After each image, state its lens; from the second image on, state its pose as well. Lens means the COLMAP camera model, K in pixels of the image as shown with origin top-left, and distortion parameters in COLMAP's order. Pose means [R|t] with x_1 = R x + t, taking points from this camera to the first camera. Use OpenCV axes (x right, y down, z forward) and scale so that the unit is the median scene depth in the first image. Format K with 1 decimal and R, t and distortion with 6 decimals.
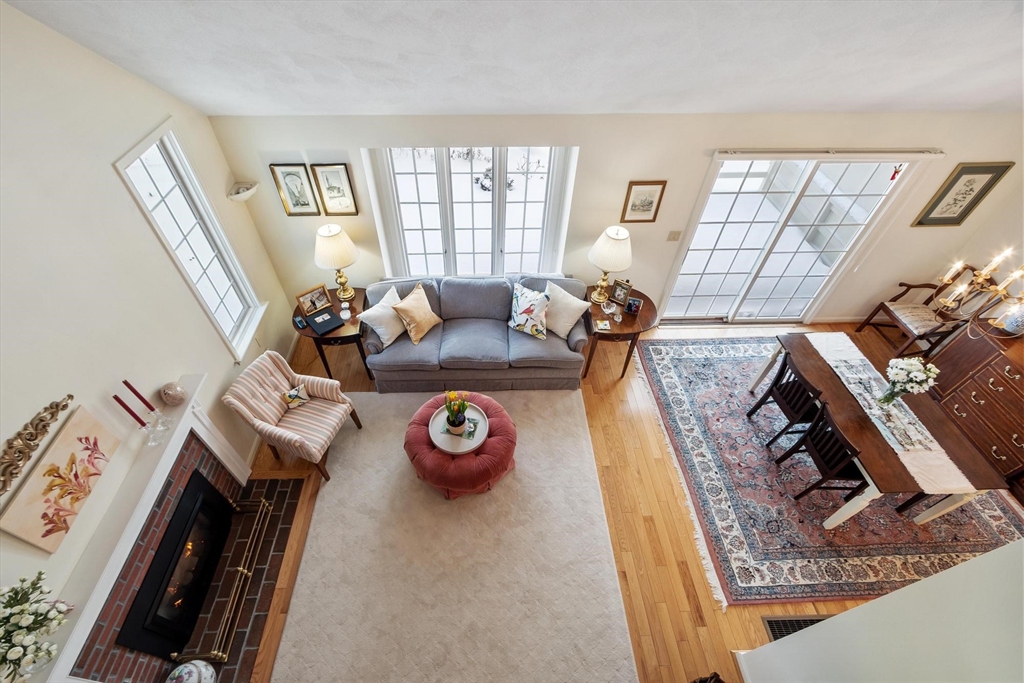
lens RADIAL K [[444.9, 0, 488.5], [0, 444.9, 346.3], [0, 0, 1]] dist [-0.000564, -0.000120]
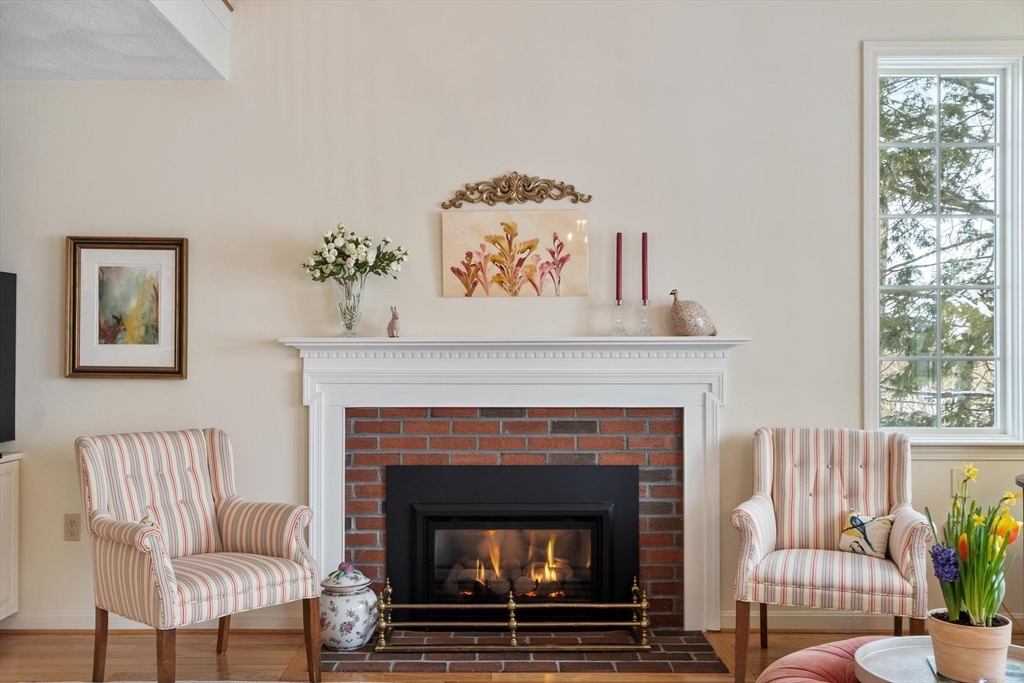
lens RADIAL K [[941.5, 0, 492.6], [0, 941.5, 351.3], [0, 0, 1]] dist [0.017846, -0.018327]
pose [[-0.034186, -0.009961, -0.999366, 0.477370], [-0.728863, 0.684420, 0.018111, 0.233834], [0.683806, 0.729020, -0.030658, 0.646488]]
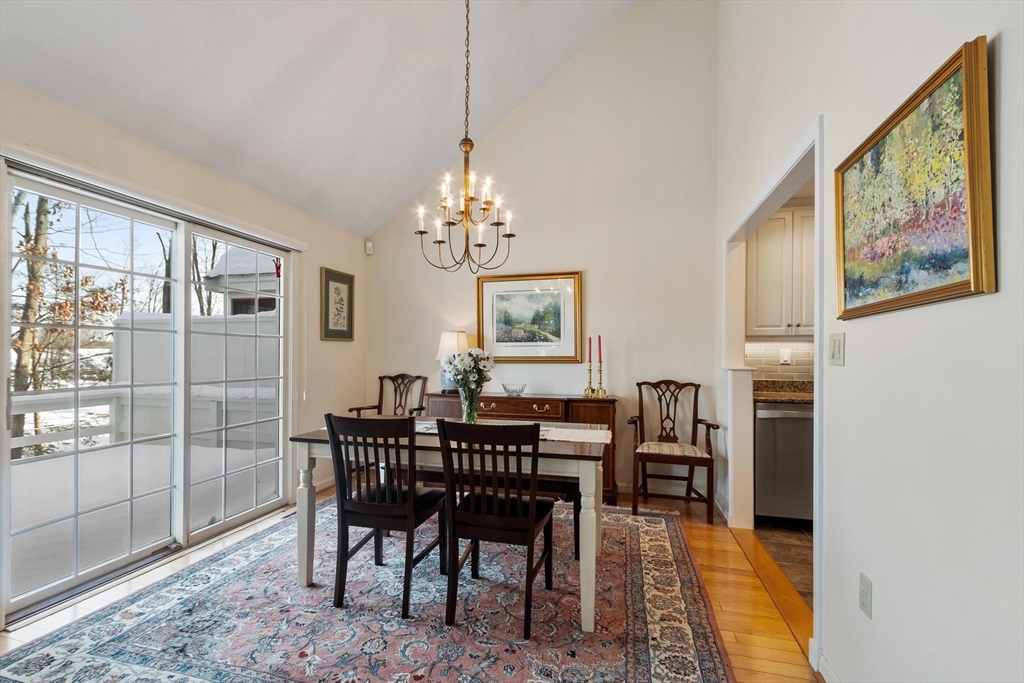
lens RADIAL K [[469.3, 0, 492.1], [0, 469.3, 354.4], [0, 0, 1]] dist [0.000859, -0.000006]
pose [[0.306571, -0.000028, 0.951848, 0.185345], [0.692450, 0.686135, -0.223004, 0.210088], [-0.653090, 0.727474, 0.210369, 0.664125]]
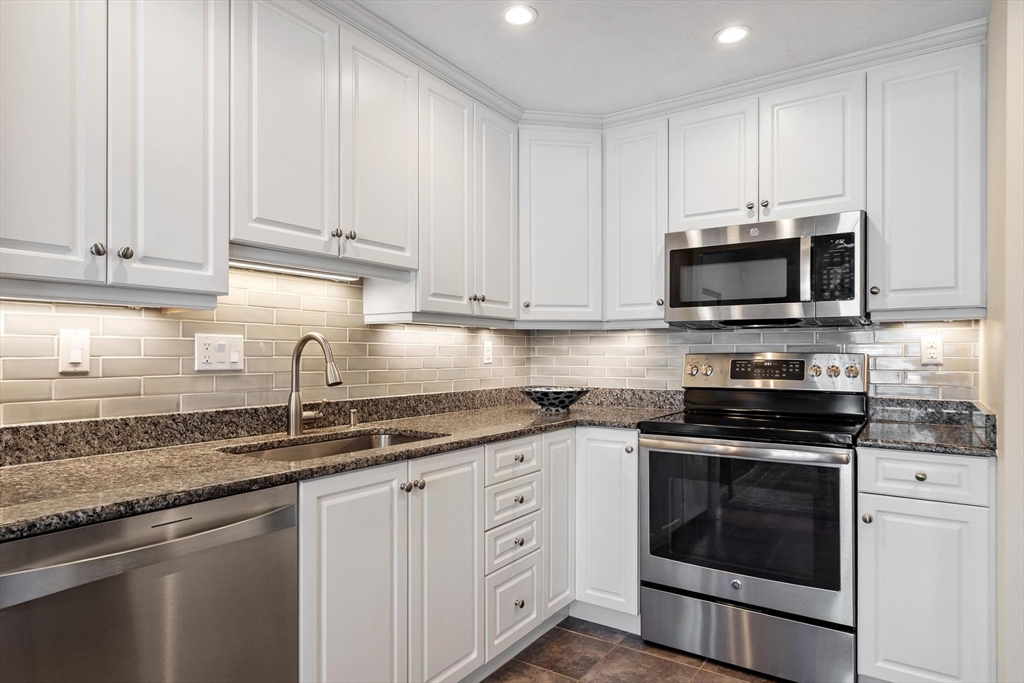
lens RADIAL K [[602.2, 0, 490.5], [0, 602.2, 353.9], [0, 0, 1]] dist [0.002438, 0.000640]
pose [[-0.797757, -0.004755, 0.602961, 0.786653], [0.437350, 0.683834, 0.584035, 0.296090], [-0.415102, 0.729622, -0.543453, 0.588075]]
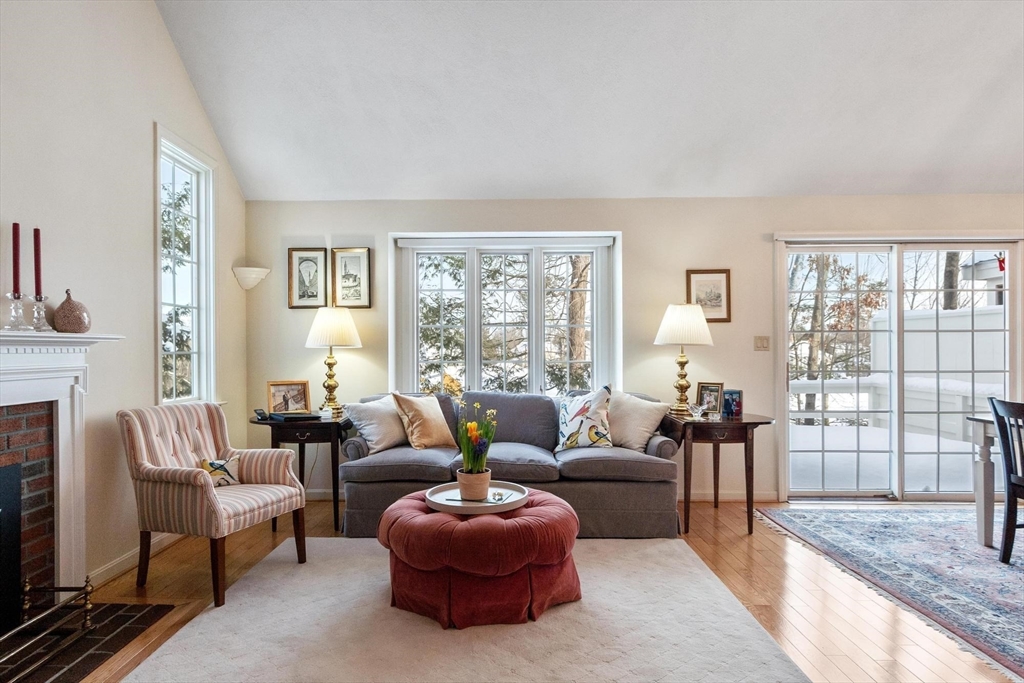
lens RADIAL K [[572.2, 0, 490.5], [0, 572.2, 346.6], [0, 0, 1]] dist [0.003693, -0.000667]
pose [[0.998676, -0.006378, -0.051049, -0.009356], [-0.033086, 0.680236, -0.732246, 0.562834], [0.039395, 0.732966, 0.679124, 0.332085]]
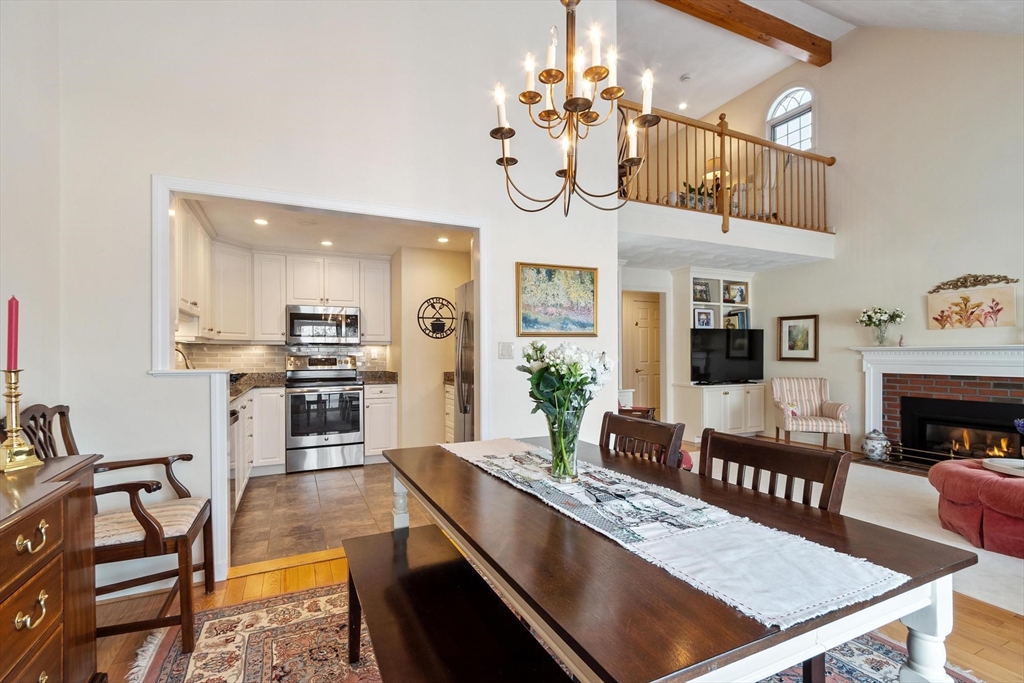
lens RADIAL K [[446.9, 0, 493.3], [0, 446.9, 354.6], [0, 0, 1]] dist [-0.000181, -0.000434]
pose [[-0.926026, -0.001036, -0.377457, 0.978941], [-0.275565, 0.685242, 0.674171, -0.180220], [0.257951, 0.728314, -0.634838, 1.034709]]
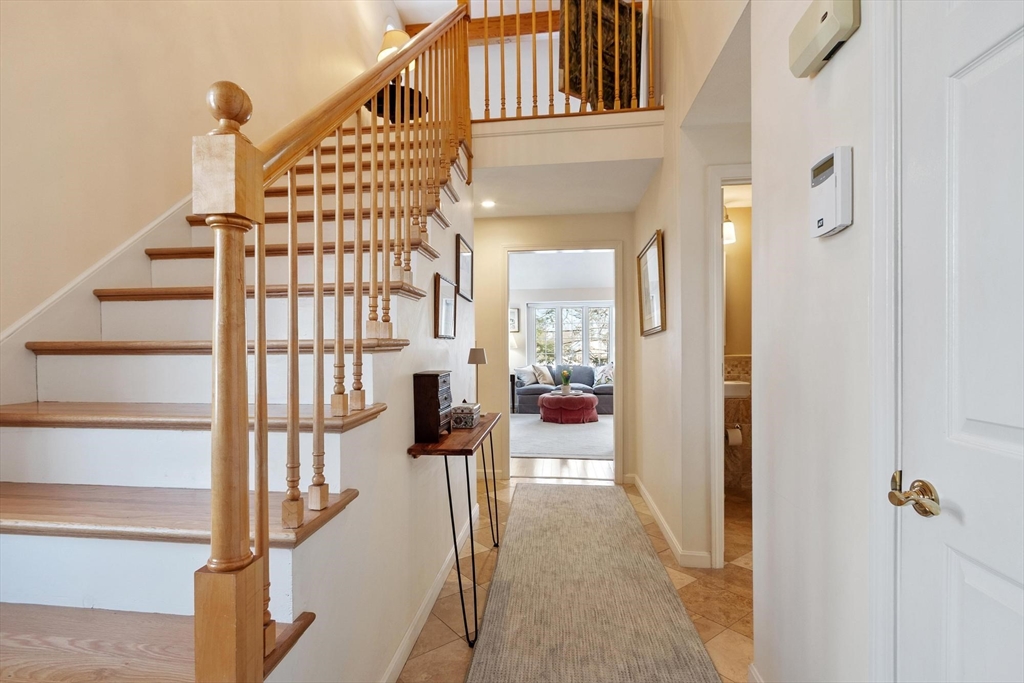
lens RADIAL K [[484.7, 0, 491.3], [0, 484.7, 350.6], [0, 0, 1]] dist [-0.000929, -0.000413]
pose [[0.985769, -0.006116, -0.167997, -0.034353], [-0.117693, 0.688464, -0.715658, 1.527908], [0.120037, 0.725245, 0.677946, -0.578972]]
